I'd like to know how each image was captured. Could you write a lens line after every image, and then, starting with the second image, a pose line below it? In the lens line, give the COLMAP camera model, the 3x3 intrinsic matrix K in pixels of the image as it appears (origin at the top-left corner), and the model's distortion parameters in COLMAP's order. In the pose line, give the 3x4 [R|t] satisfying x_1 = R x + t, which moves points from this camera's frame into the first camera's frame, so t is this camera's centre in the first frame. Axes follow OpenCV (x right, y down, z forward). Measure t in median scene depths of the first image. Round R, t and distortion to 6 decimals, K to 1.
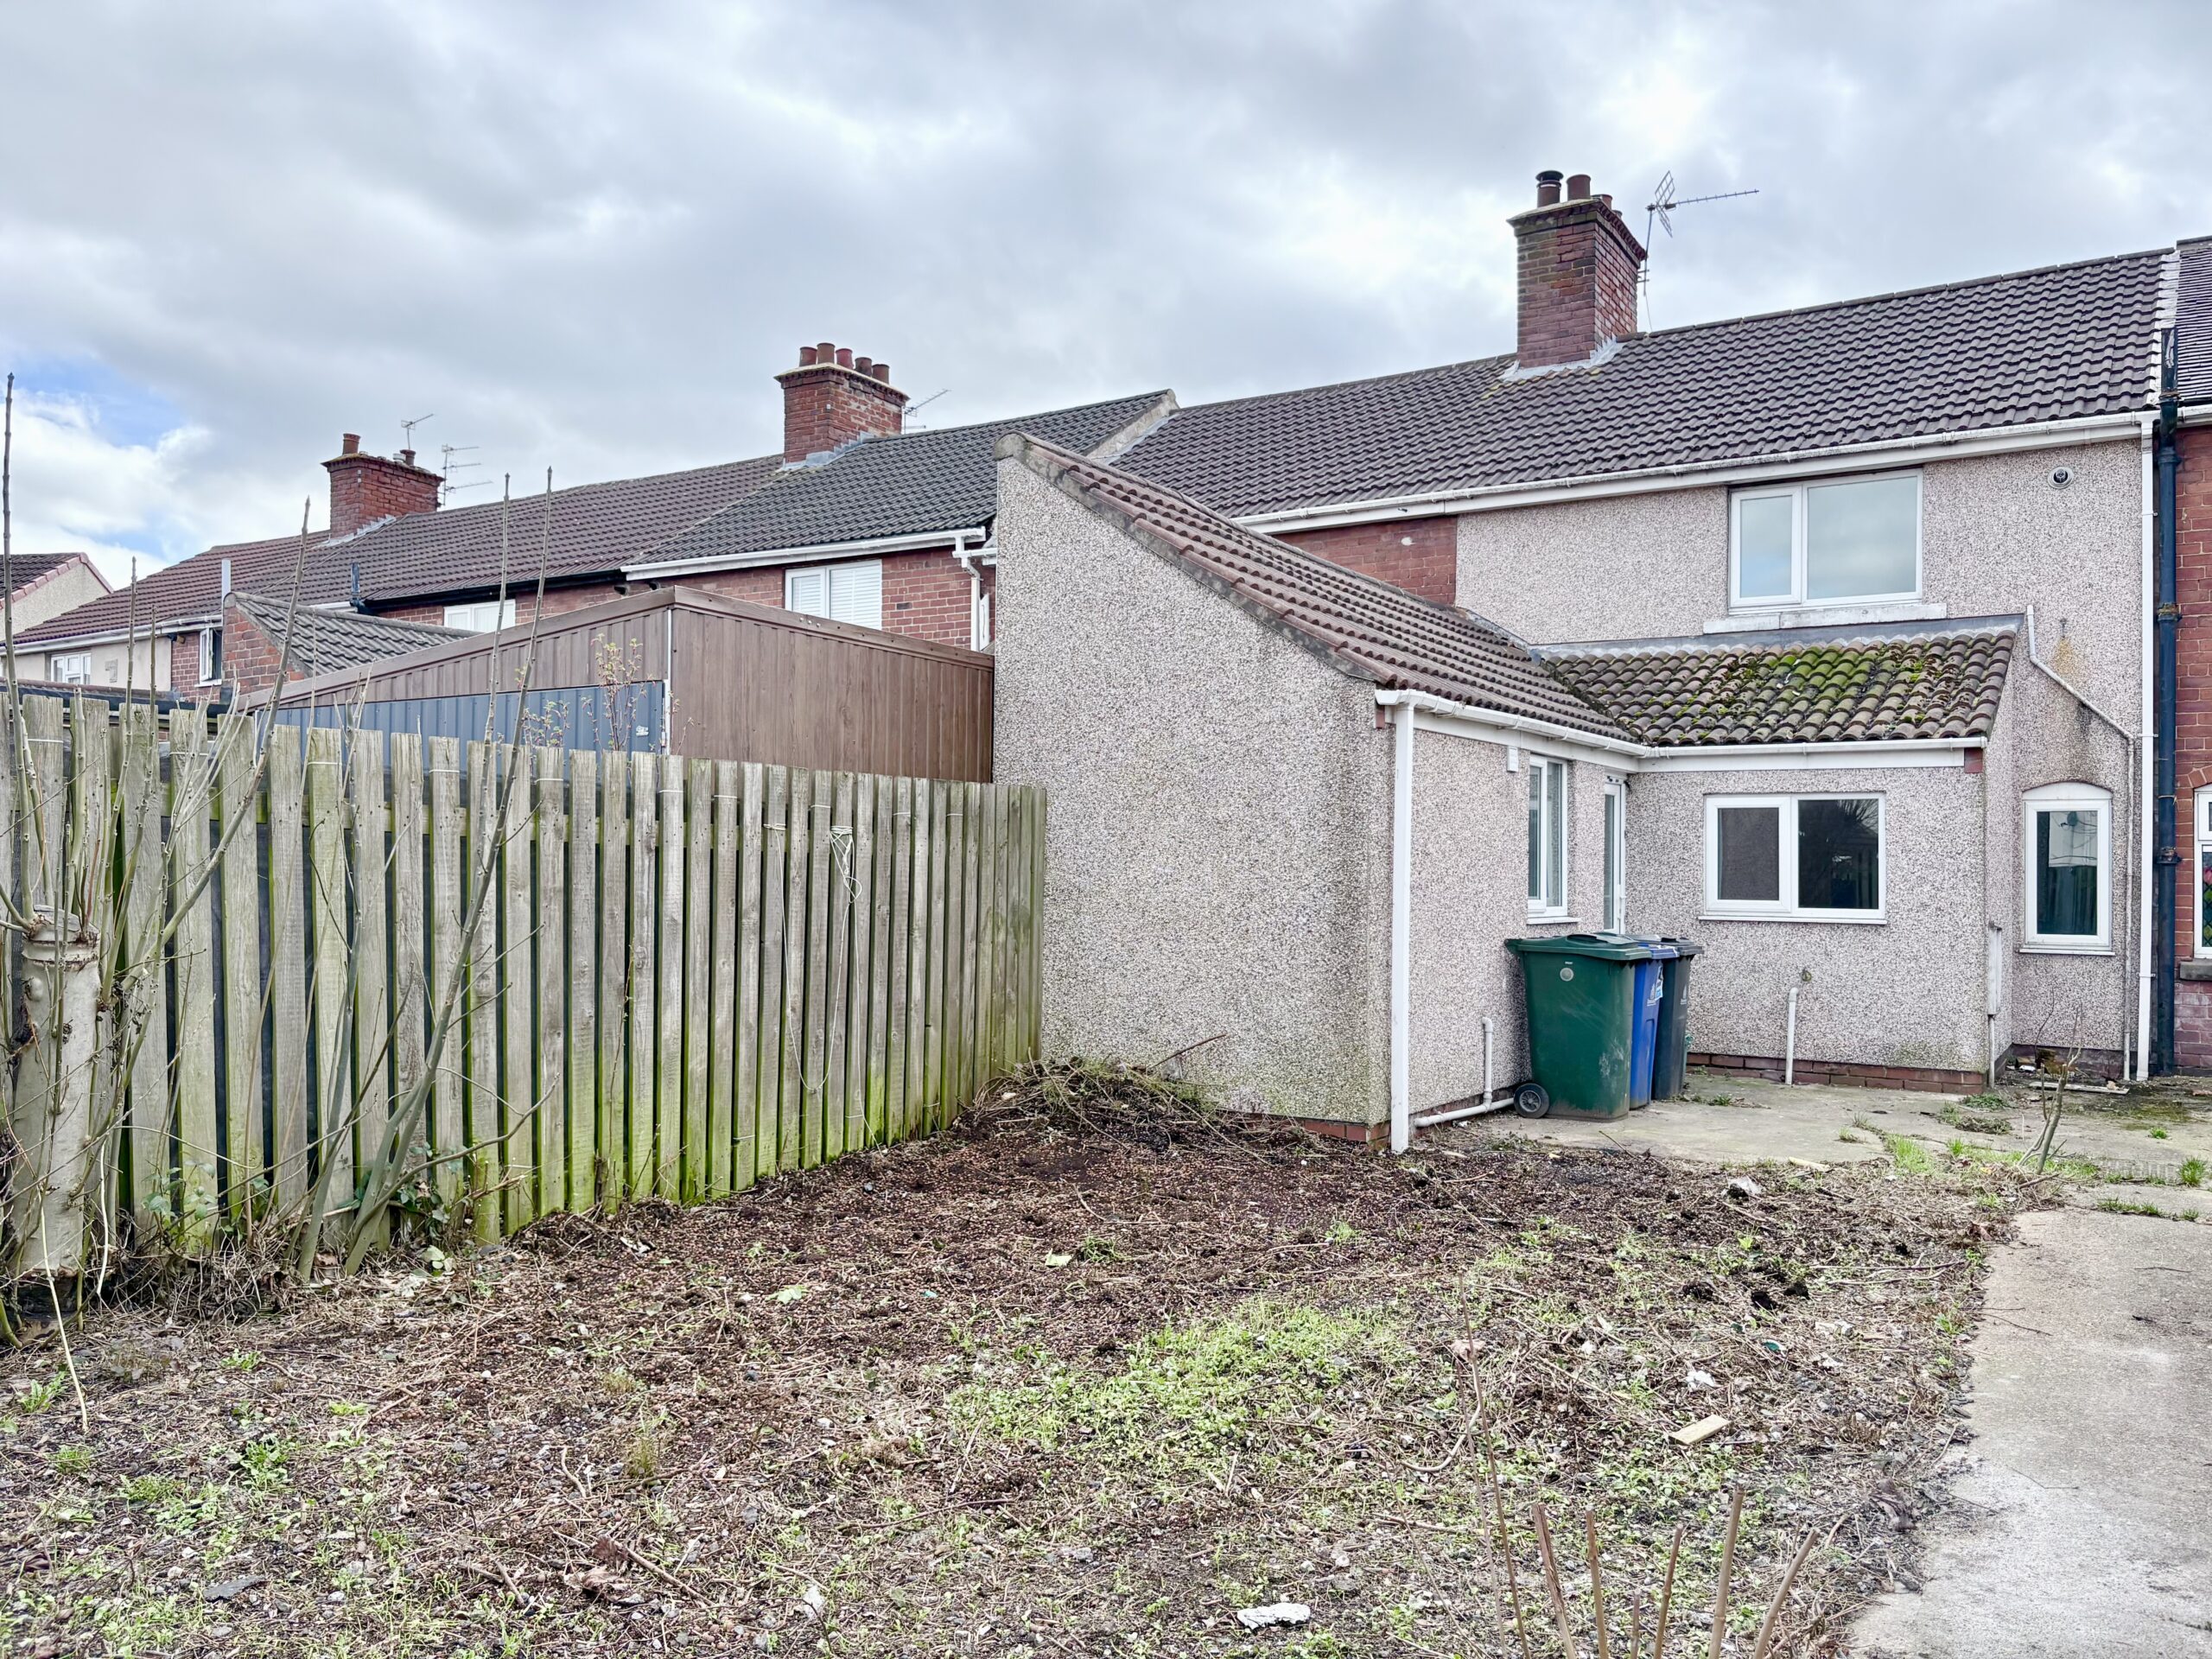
lens RADIAL K [[1679.4, 0, 1100.6], [0, 1679.4, 817.4], [0, 0, 1]] dist [0.052920, -0.055824]
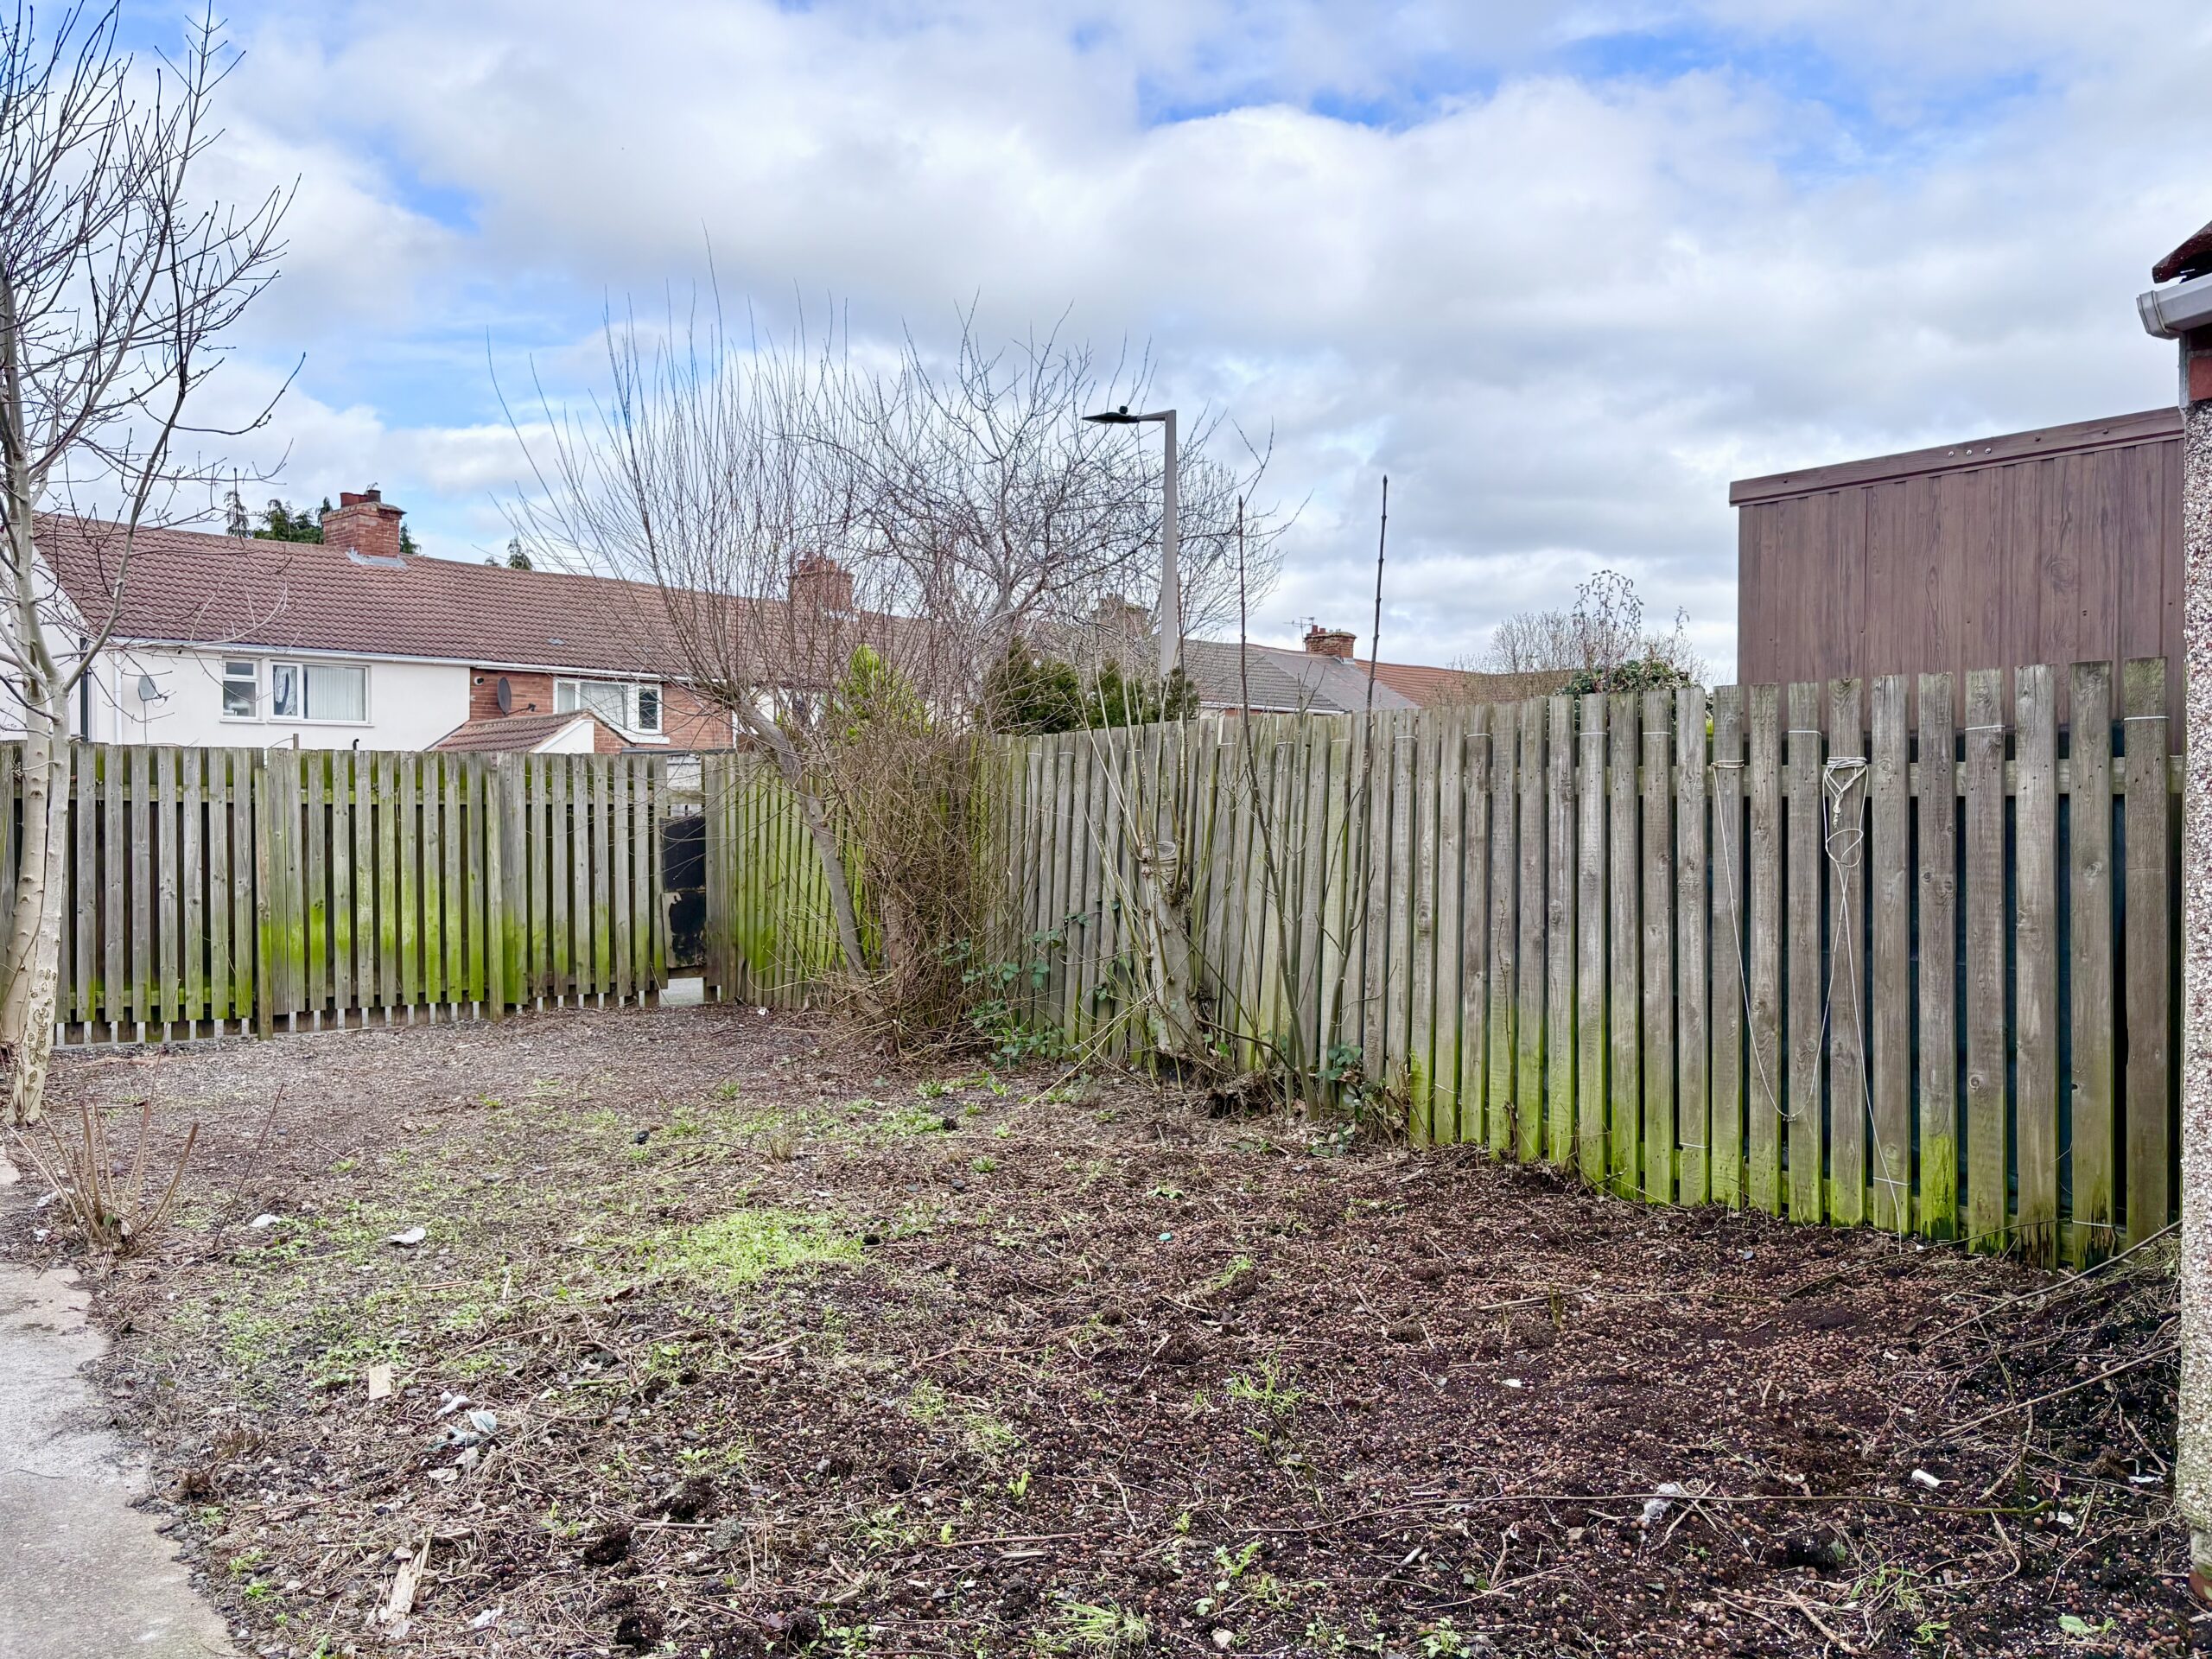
lens RADIAL K [[1679.4, 0, 1100.6], [0, 1679.4, 817.4], [0, 0, 1]] dist [0.052920, -0.055824]
pose [[-0.371988, -0.010553, -0.928177, 0.696025], [0.023401, 0.999511, -0.020743, 0.042974], [0.927942, -0.029437, -0.371559, 1.102071]]
